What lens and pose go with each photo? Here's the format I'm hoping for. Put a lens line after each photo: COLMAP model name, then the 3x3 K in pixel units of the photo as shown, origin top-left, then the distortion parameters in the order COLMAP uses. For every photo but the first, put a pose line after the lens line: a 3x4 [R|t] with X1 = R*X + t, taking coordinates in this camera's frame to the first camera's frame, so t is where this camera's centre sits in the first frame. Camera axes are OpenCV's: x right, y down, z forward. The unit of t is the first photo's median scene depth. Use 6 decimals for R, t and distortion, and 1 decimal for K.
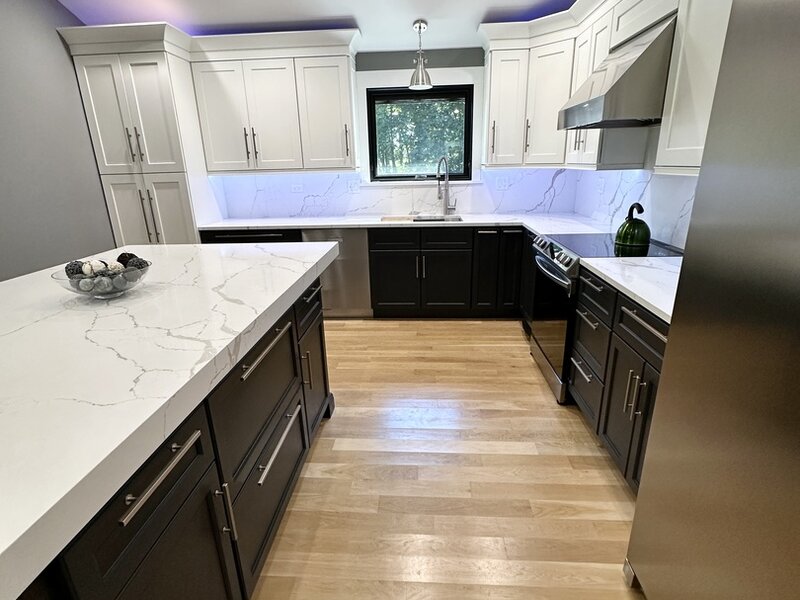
lens RADIAL K [[424.6, 0, 399.9], [0, 424.6, 299.6], [0, 0, 1]] dist [-0.004329, 0.001810]
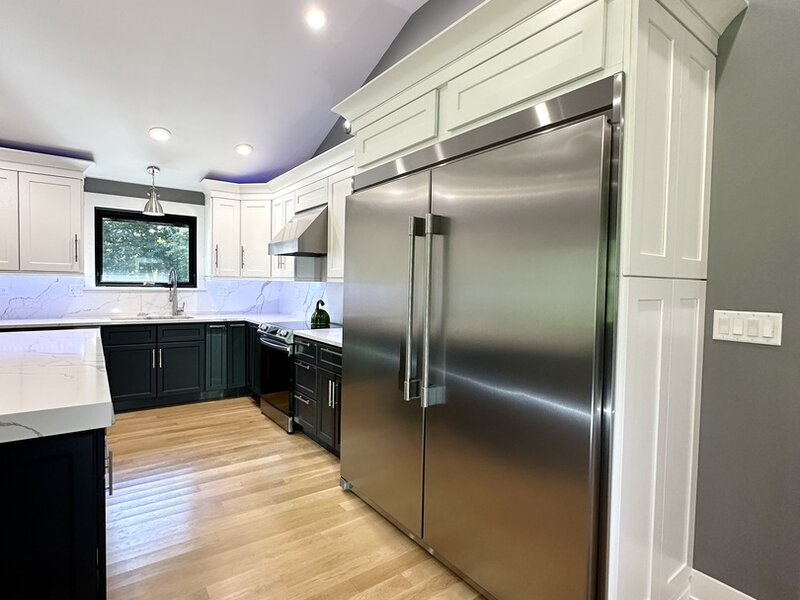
lens RADIAL K [[424.1, 0, 400.8], [0, 424.1, 299.7], [0, 0, 1]] dist [-0.007543, 0.001805]
pose [[0.767556, 0.015224, 0.640801, -0.189158], [0.161433, 0.962901, -0.216242, 0.129963], [-0.620321, 0.269425, 0.736623, -0.301507]]
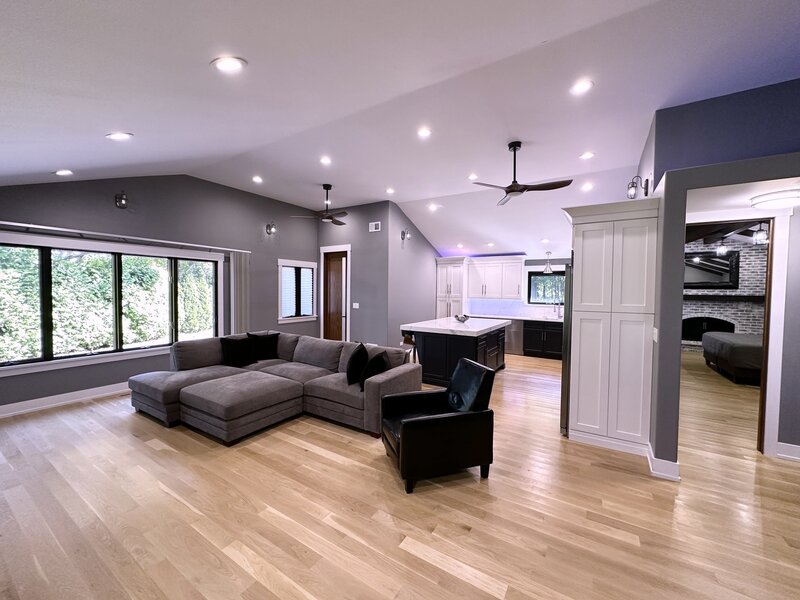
lens RADIAL K [[318.6, 0, 399.1], [0, 318.6, 299.2], [0, 0, 1]] dist [-0.002643, 0.000179]
pose [[0.875521, 0.049976, -0.480588, 0.210963], [-0.181195, 0.956010, -0.230680, 0.338306], [0.447919, 0.289046, 0.846062, -1.195639]]
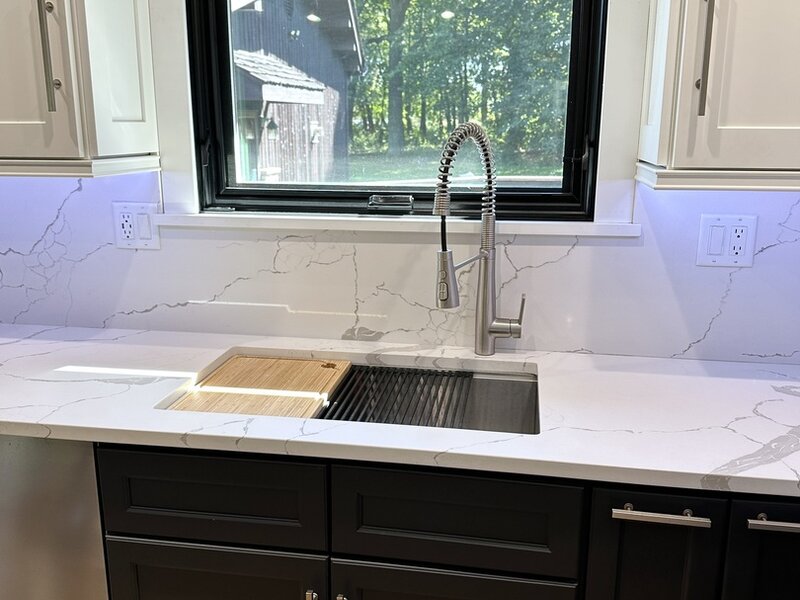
lens RADIAL K [[746.8, 0, 396.6], [0, 746.8, 303.2], [0, 0, 1]] dist [0.067133, 0.000000]
pose [[0.993087, 0.050517, -0.105951, 0.121749], [-0.057853, 0.996050, -0.067353, -0.230952], [0.102130, 0.073017, 0.992088, 0.655476]]
